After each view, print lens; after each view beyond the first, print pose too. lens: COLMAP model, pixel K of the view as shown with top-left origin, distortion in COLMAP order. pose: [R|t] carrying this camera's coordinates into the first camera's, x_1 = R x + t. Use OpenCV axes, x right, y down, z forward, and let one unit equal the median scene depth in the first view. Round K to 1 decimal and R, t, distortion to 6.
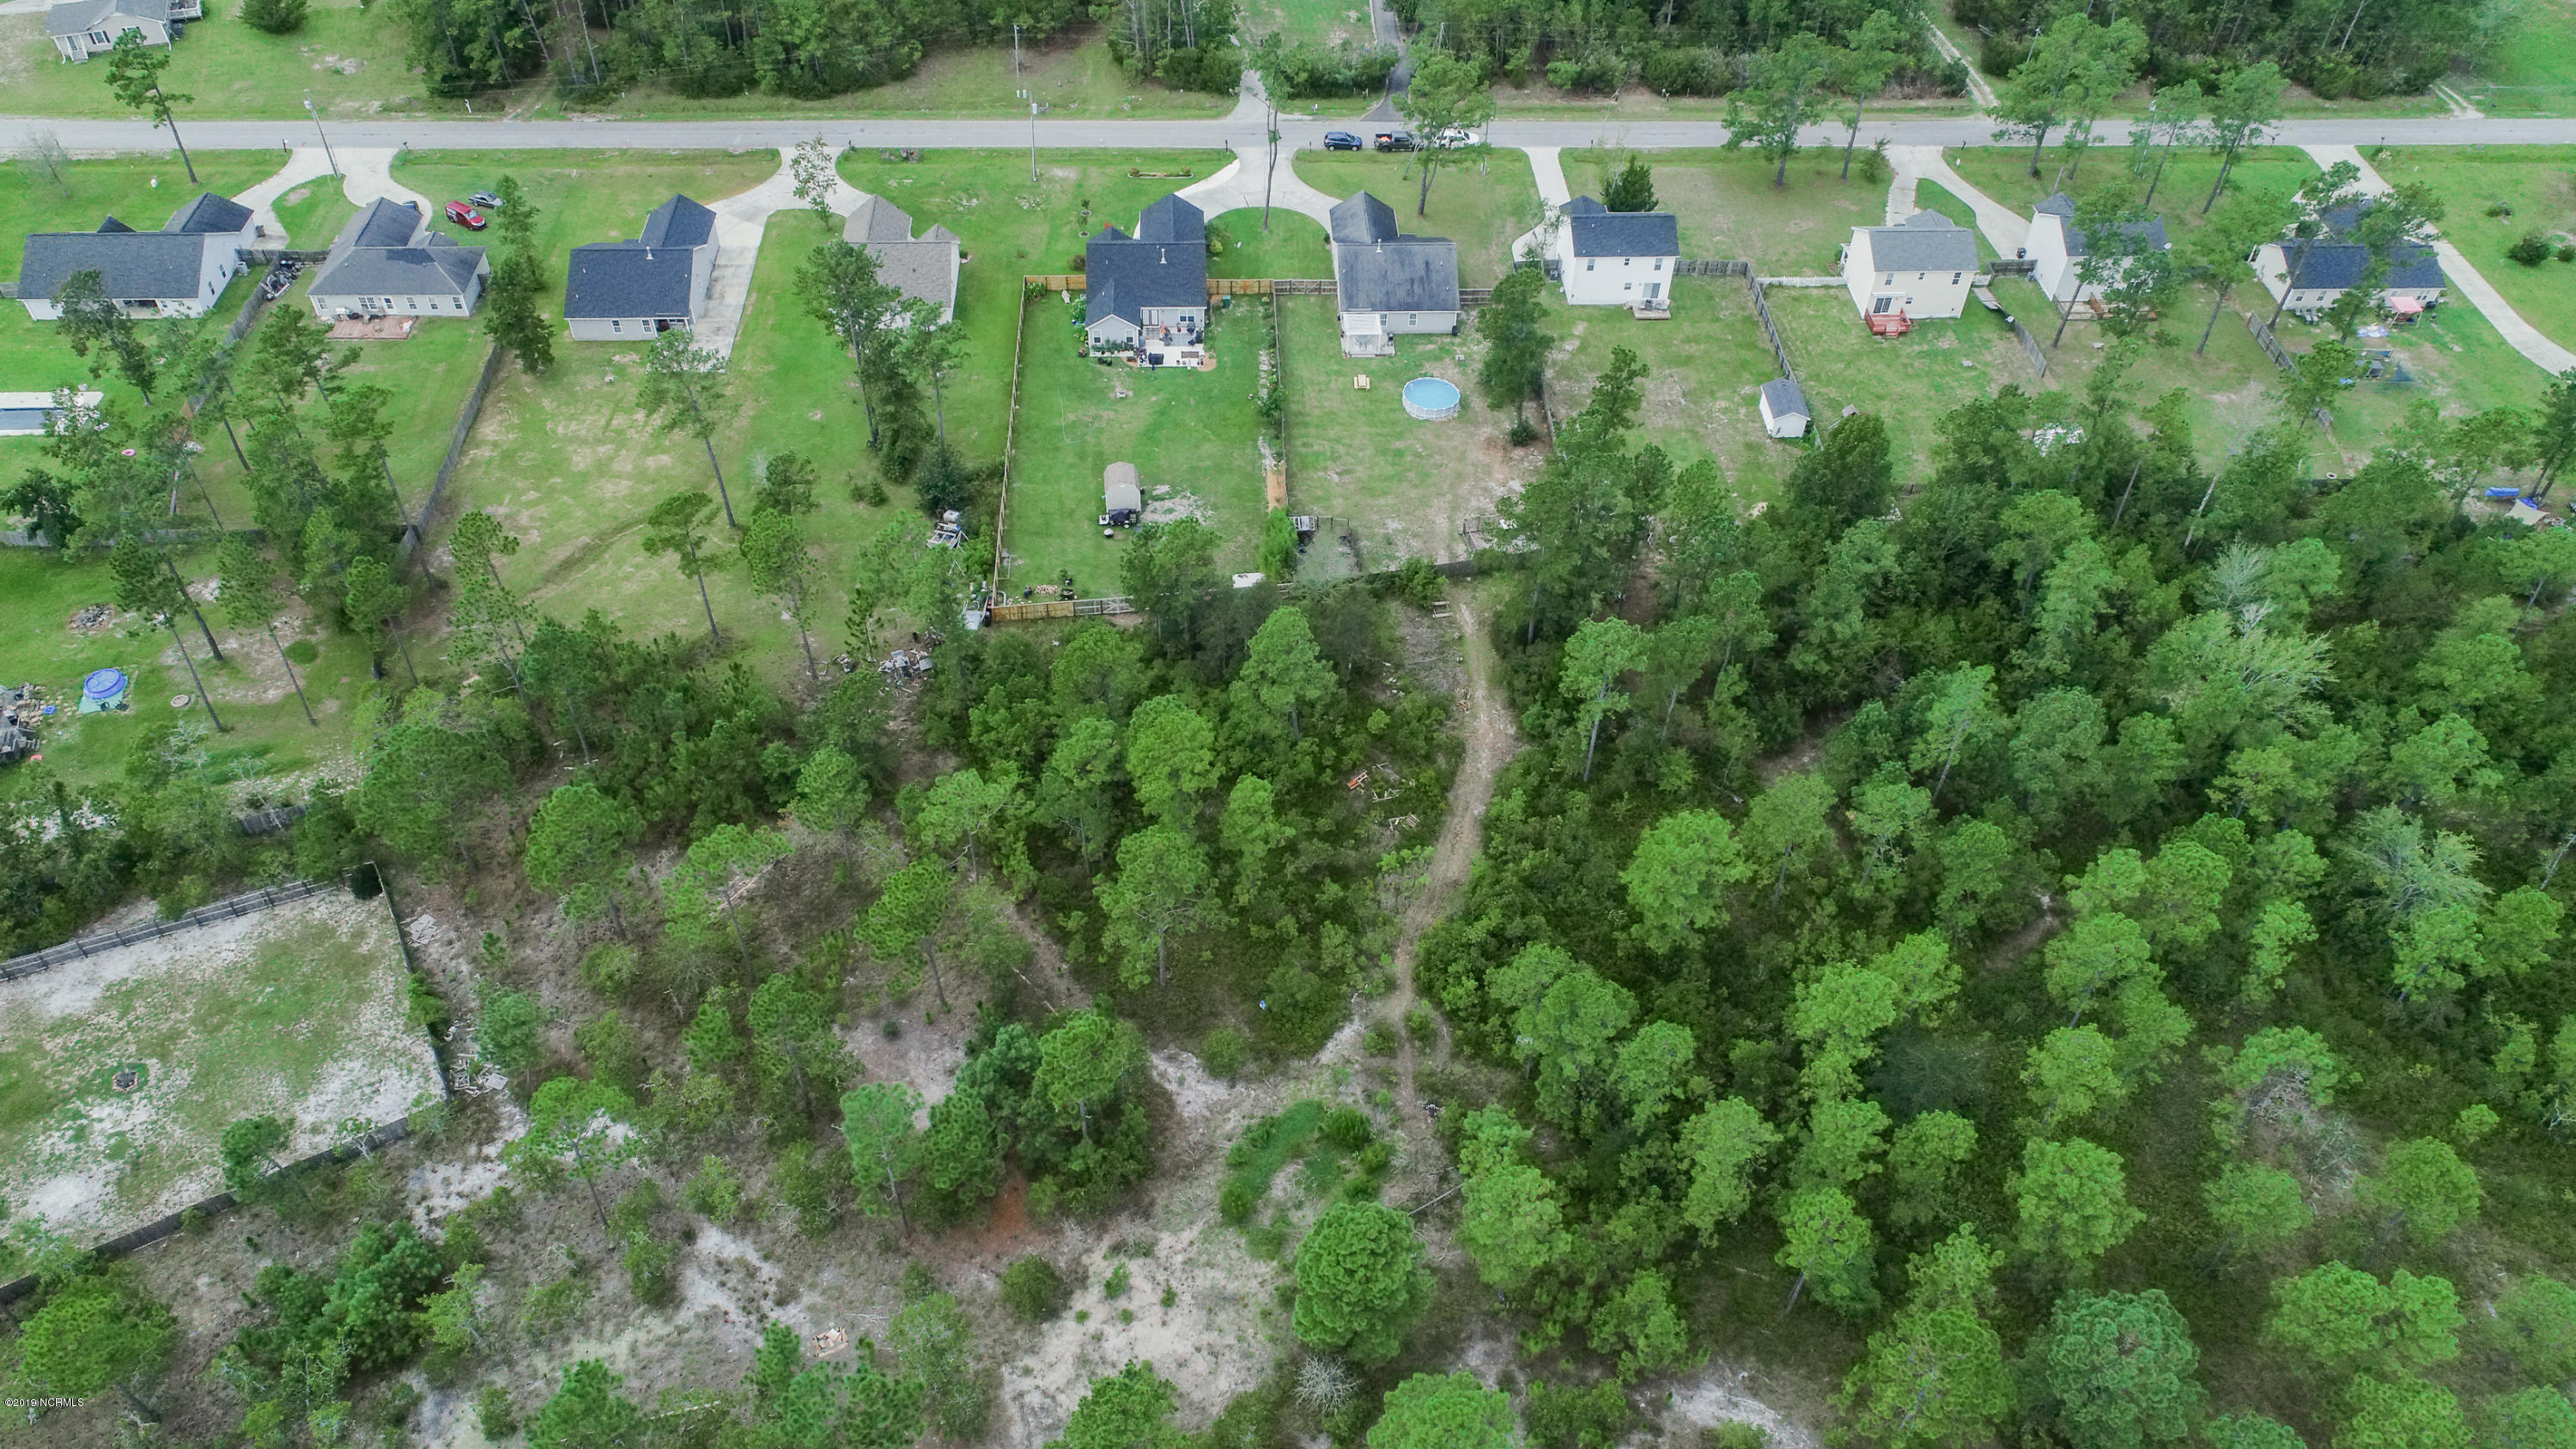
lens RADIAL K [[1824.6, 0, 1282.7], [0, 1824.6, 729.5], [0, 0, 1]] dist [-0.001739, 0.003093]
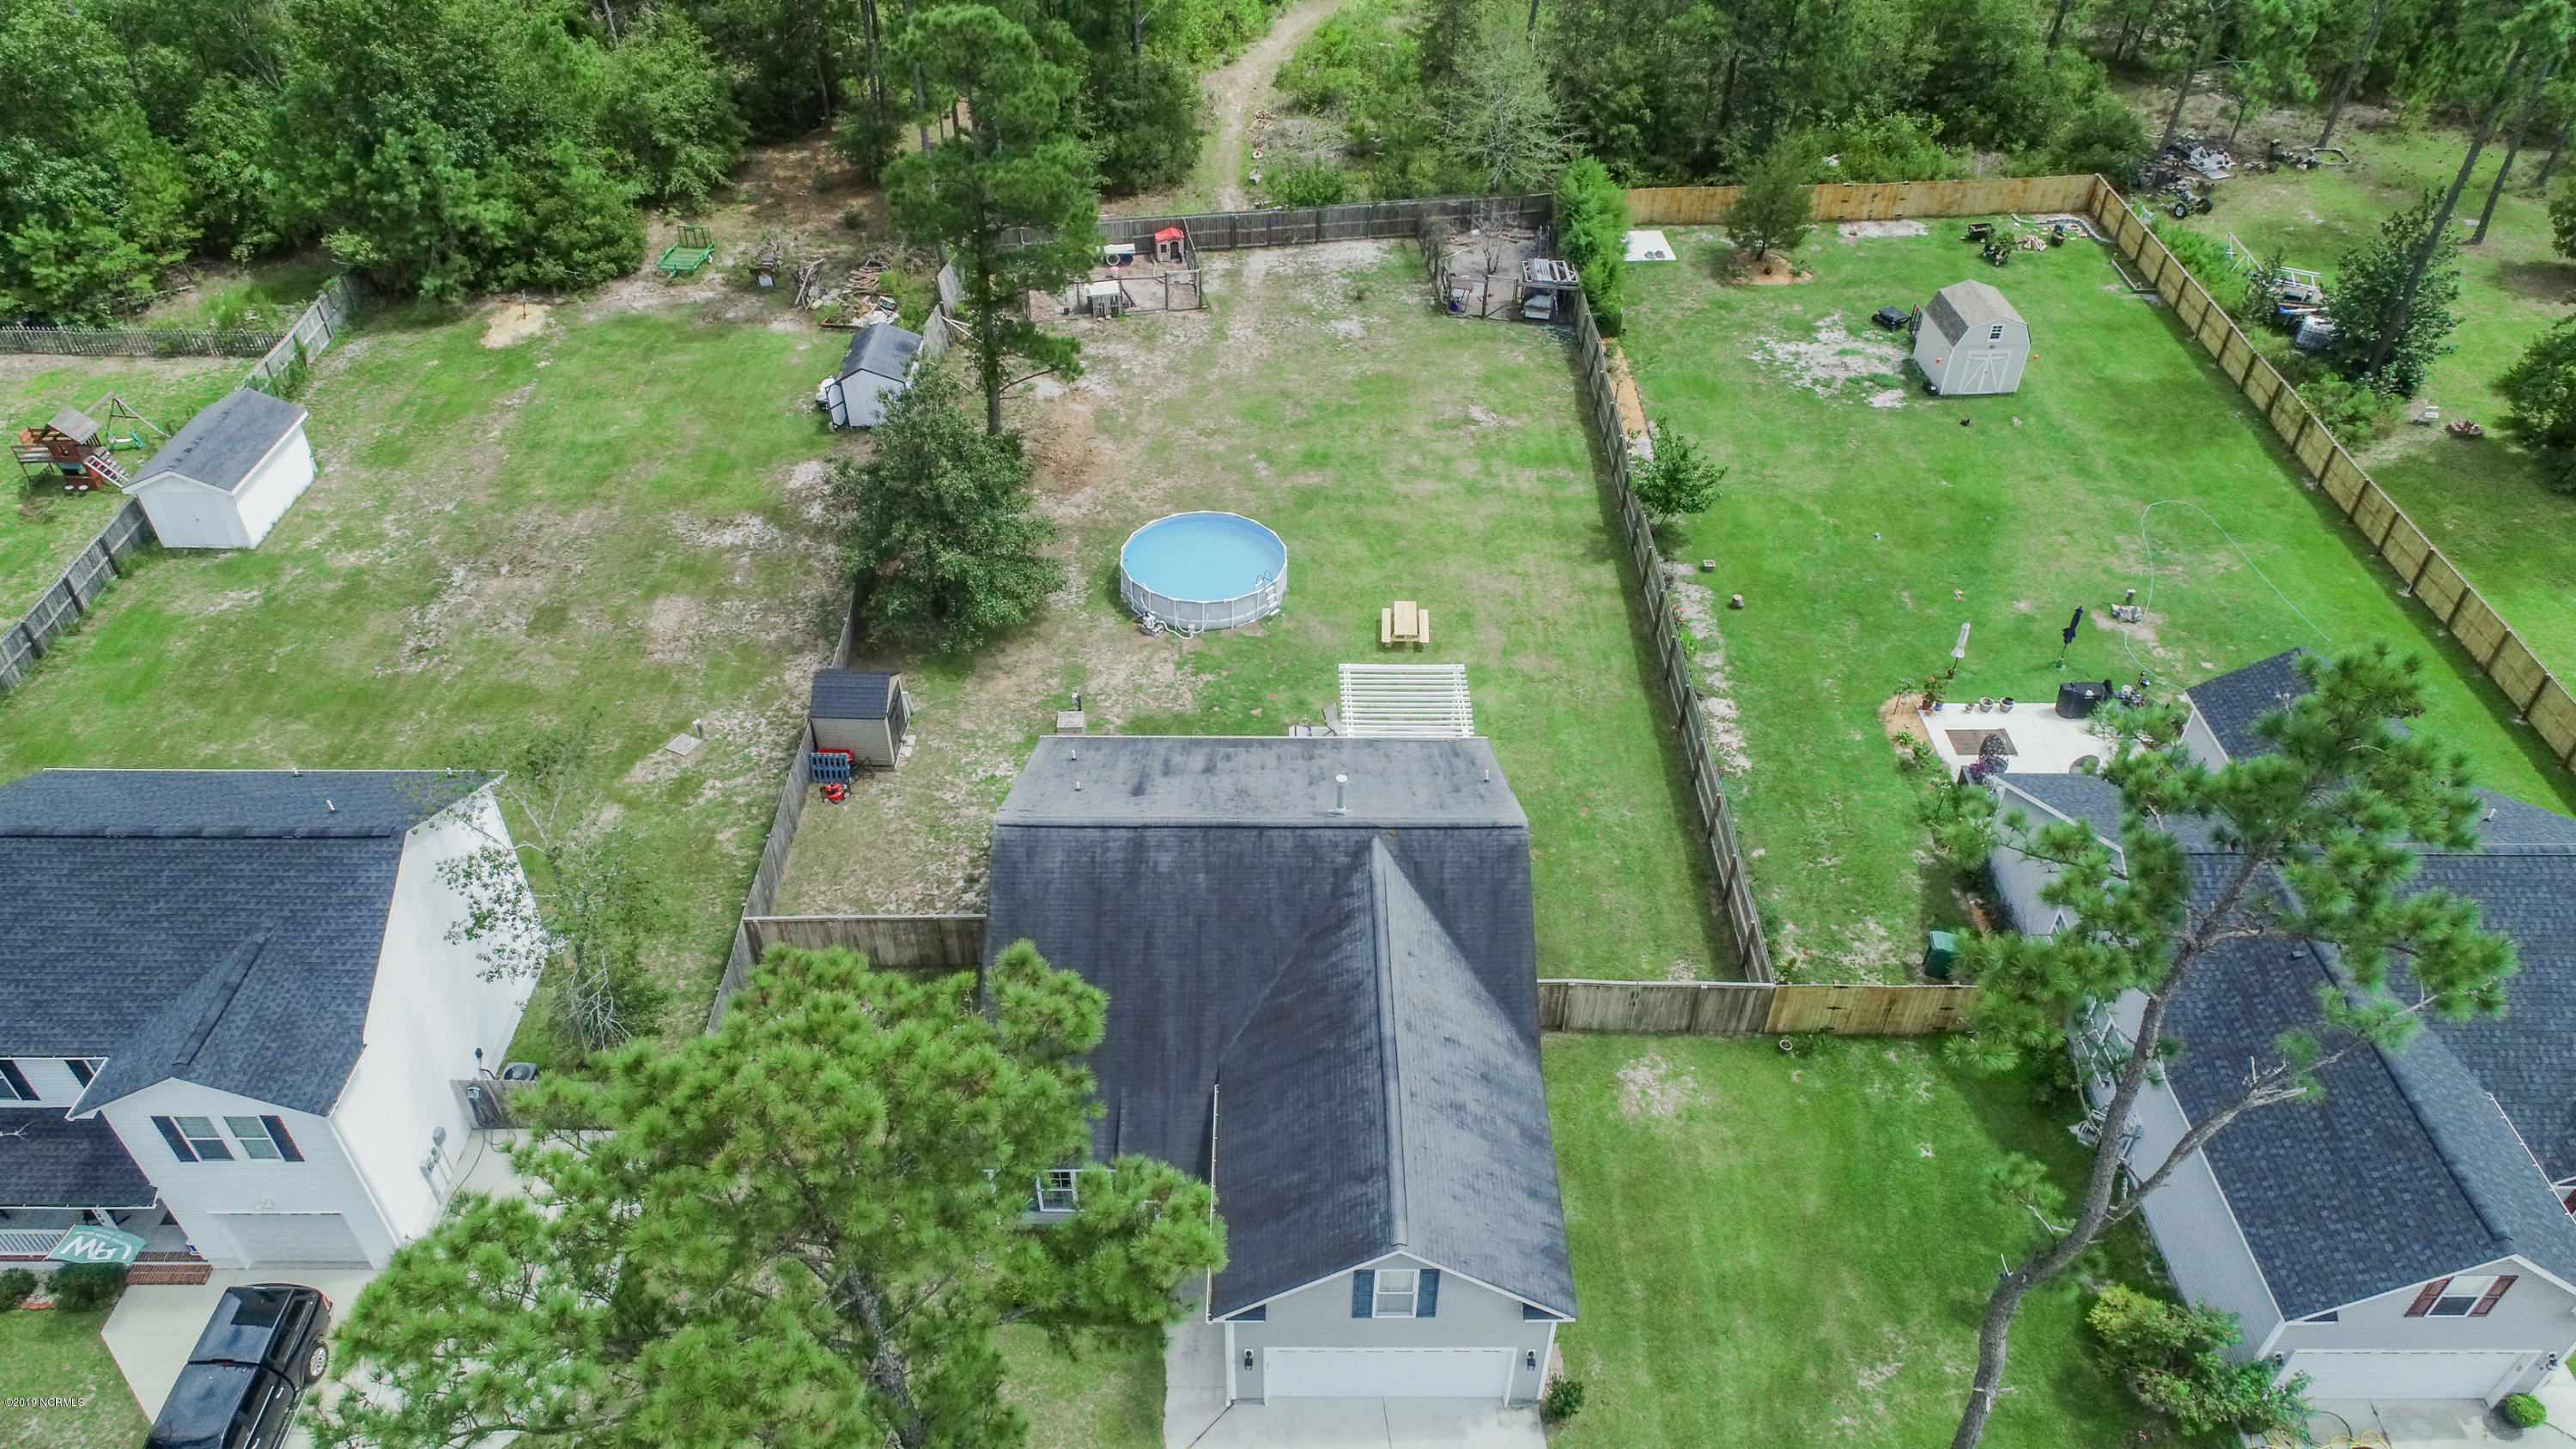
lens RADIAL K [[1724.0, 0, 1298.9], [0, 1724.0, 703.9], [0, 0, 1]] dist [-0.001886, 0.002441]
pose [[-0.998741, -0.048187, 0.013951, 0.062283], [0.010251, 0.076186, 0.997041, -0.535459], [-0.049107, 0.995929, -0.075596, 1.123280]]
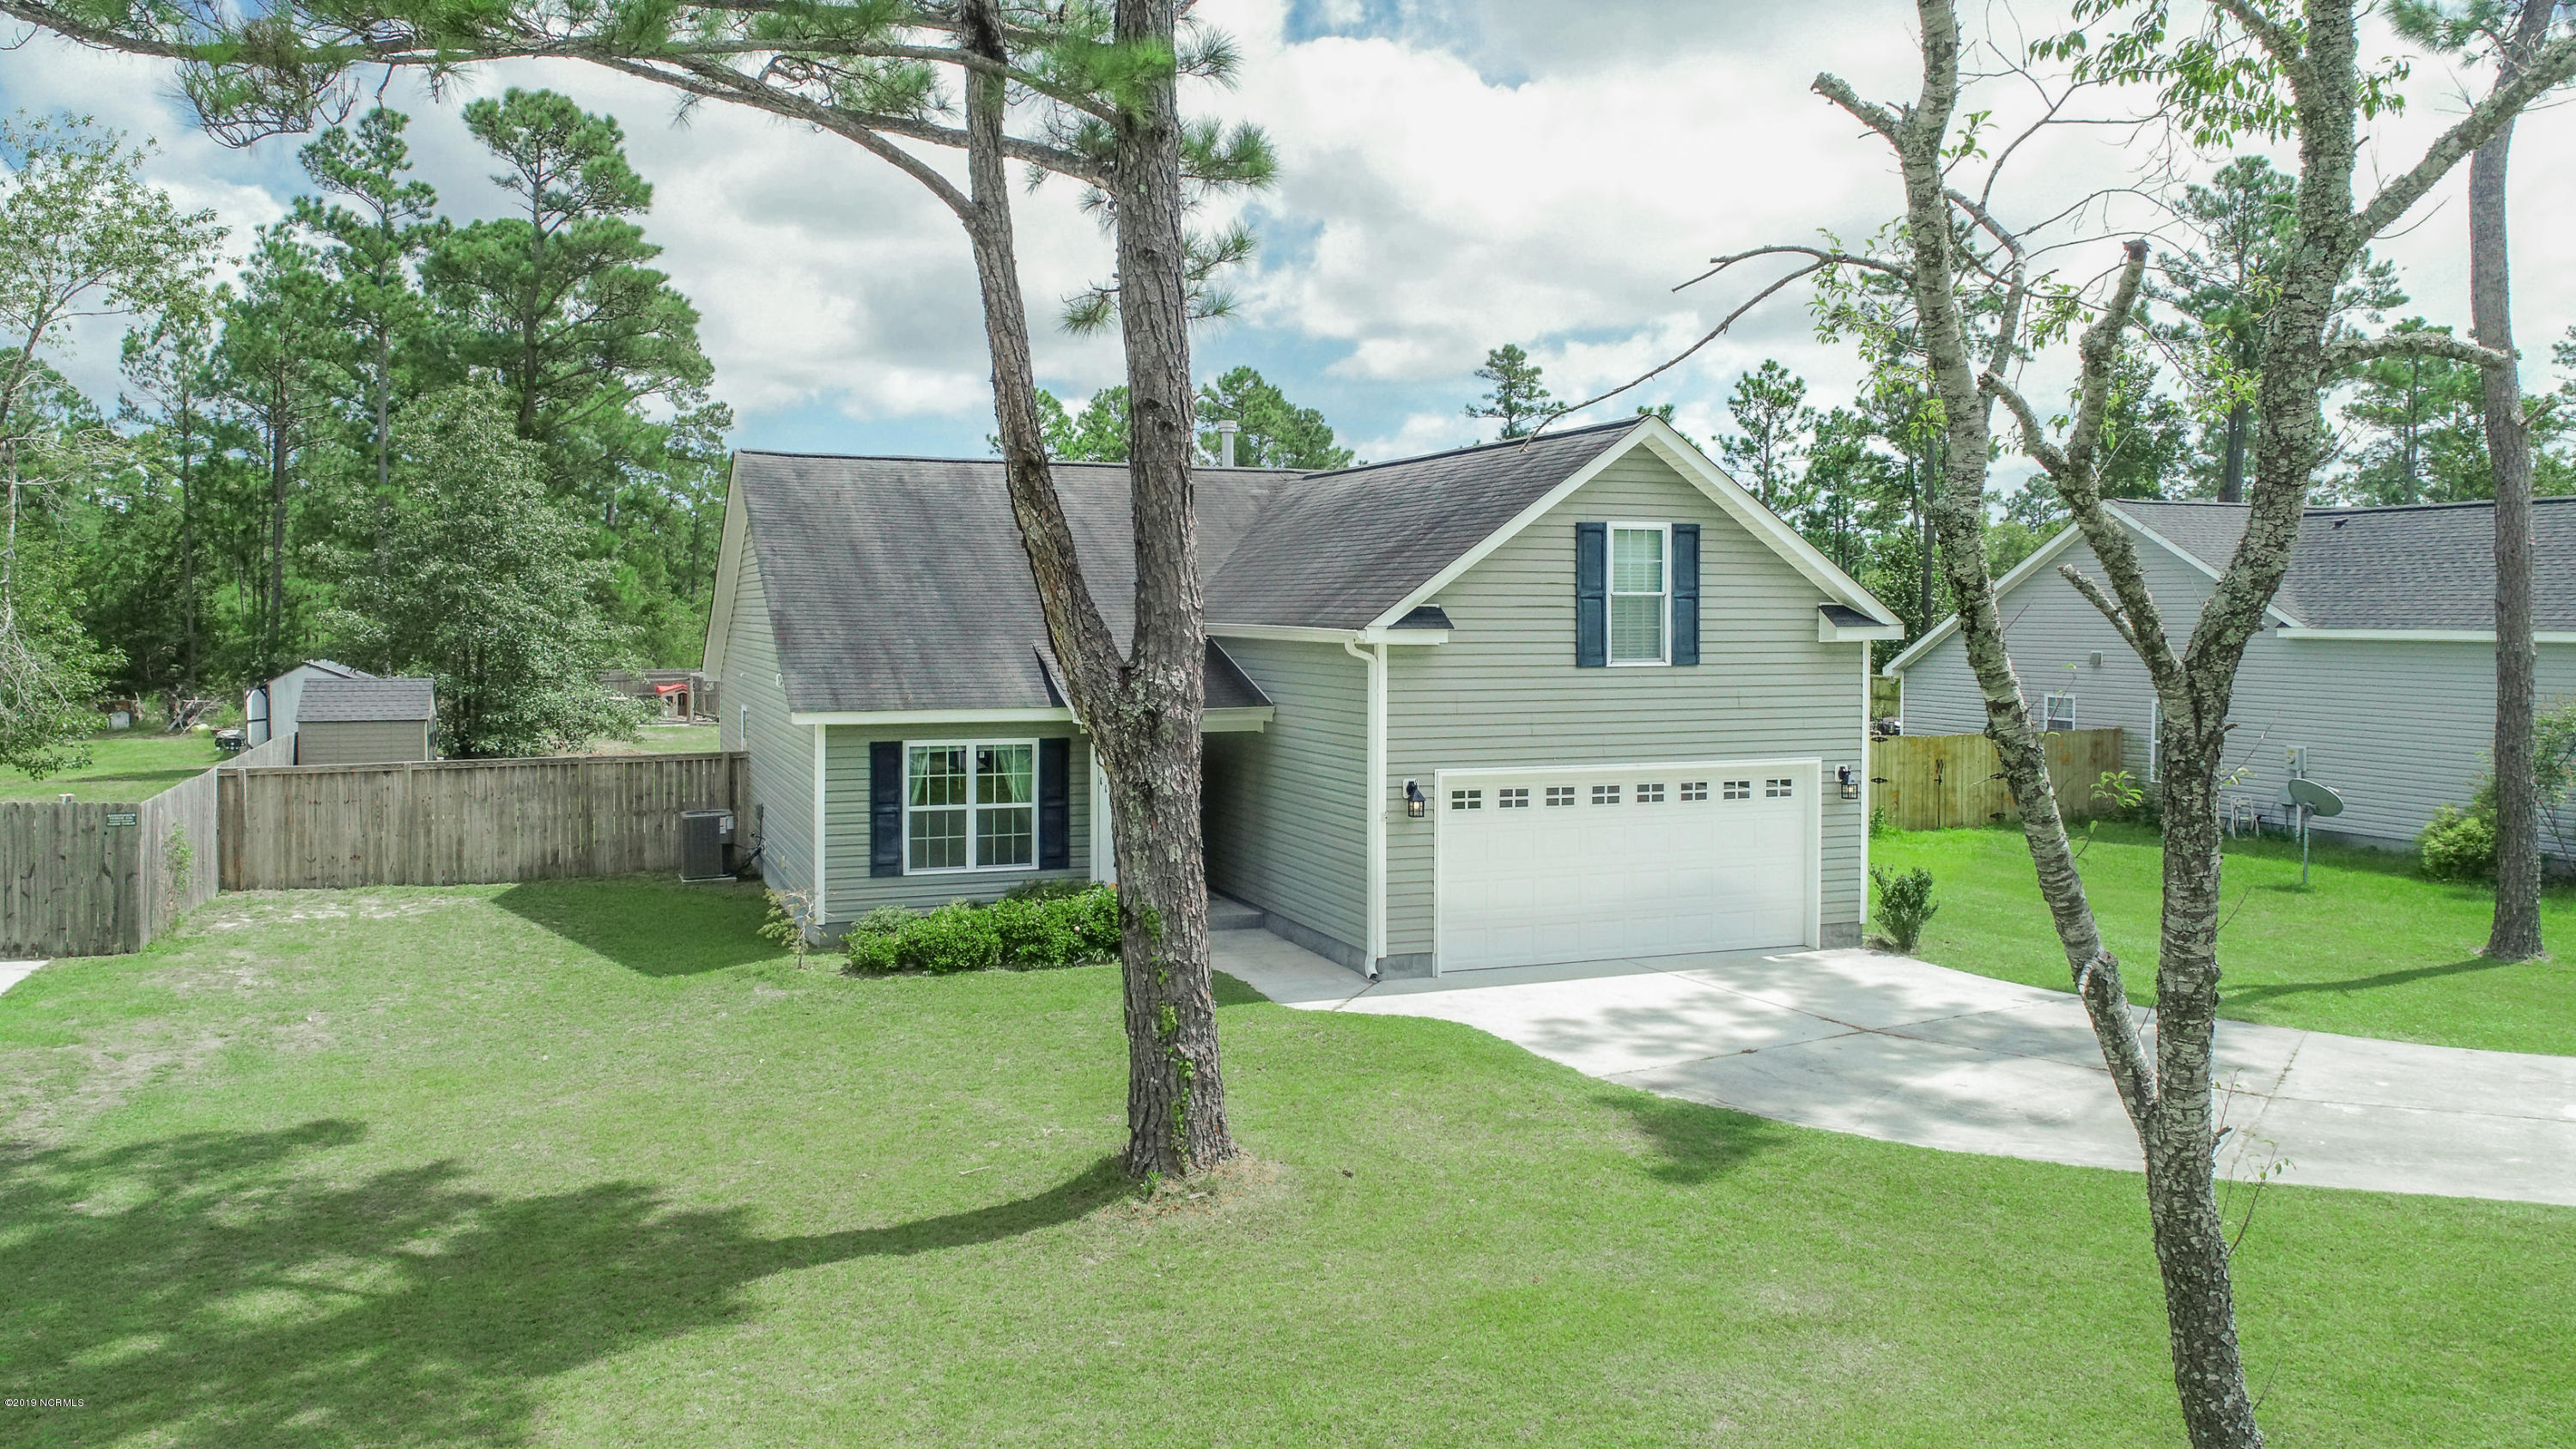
lens RADIAL K [[1824.6, 0, 1282.0], [0, 1824.6, 623.7], [0, 0, 1]] dist [-0.001739, 0.003093]
pose [[-0.945861, -0.024093, -0.323678, 0.112925], [-0.250498, 0.688329, 0.680775, -0.410532], [0.206394, 0.724999, -0.657098, 1.251570]]
